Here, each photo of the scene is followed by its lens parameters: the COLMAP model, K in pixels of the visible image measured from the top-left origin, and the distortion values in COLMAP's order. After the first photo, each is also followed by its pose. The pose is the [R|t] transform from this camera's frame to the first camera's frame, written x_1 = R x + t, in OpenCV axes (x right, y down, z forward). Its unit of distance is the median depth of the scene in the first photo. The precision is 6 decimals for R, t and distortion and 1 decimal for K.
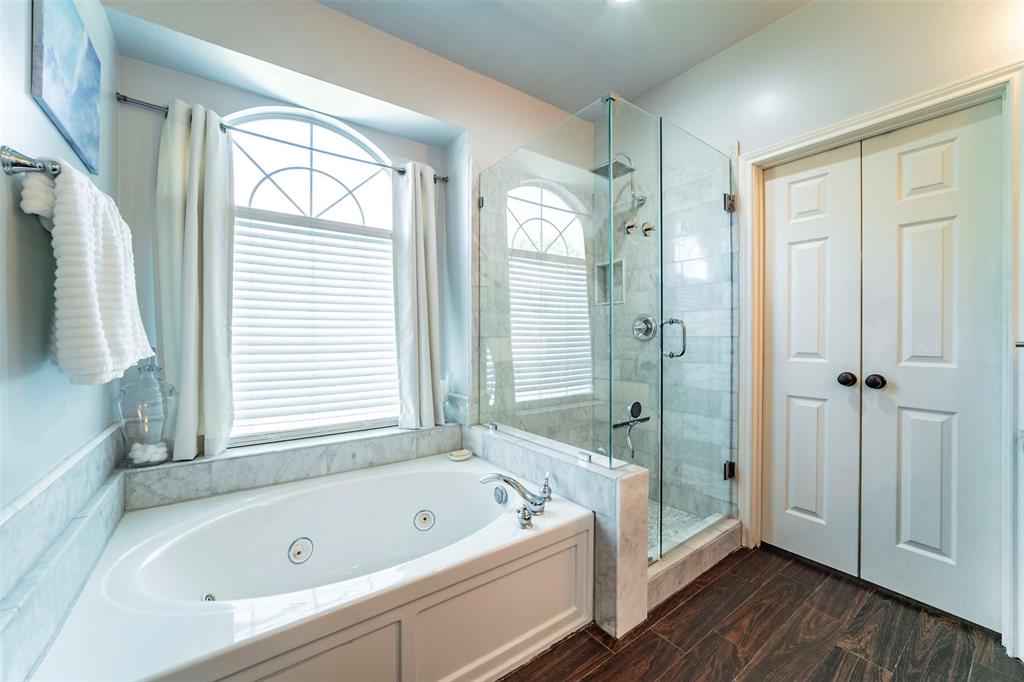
lens RADIAL K [[385.3, 0, 508.8], [0, 385.3, 335.0], [0, 0, 1]] dist [-0.029754, 0.009570]
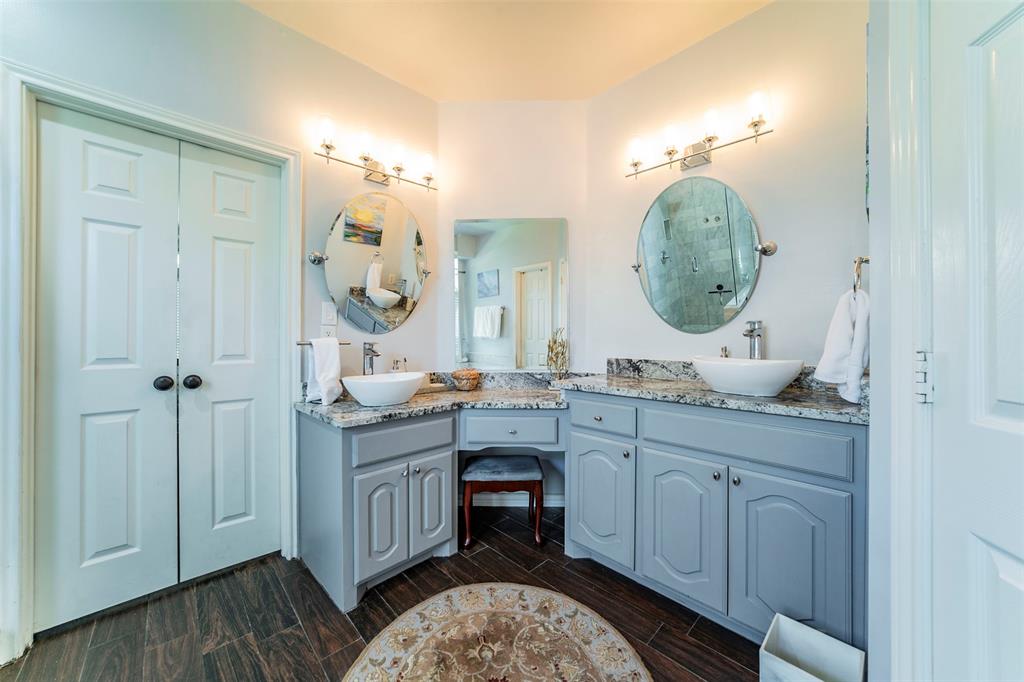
lens RADIAL K [[385.3, 0, 508.8], [0, 385.3, 335.0], [0, 0, 1]] dist [-0.029754, 0.009570]
pose [[-0.145356, 0.000381, 0.989379, -0.182721], [-0.005612, 0.999984, -0.001209, -0.008501], [-0.989364, -0.005728, -0.145351, 0.312142]]
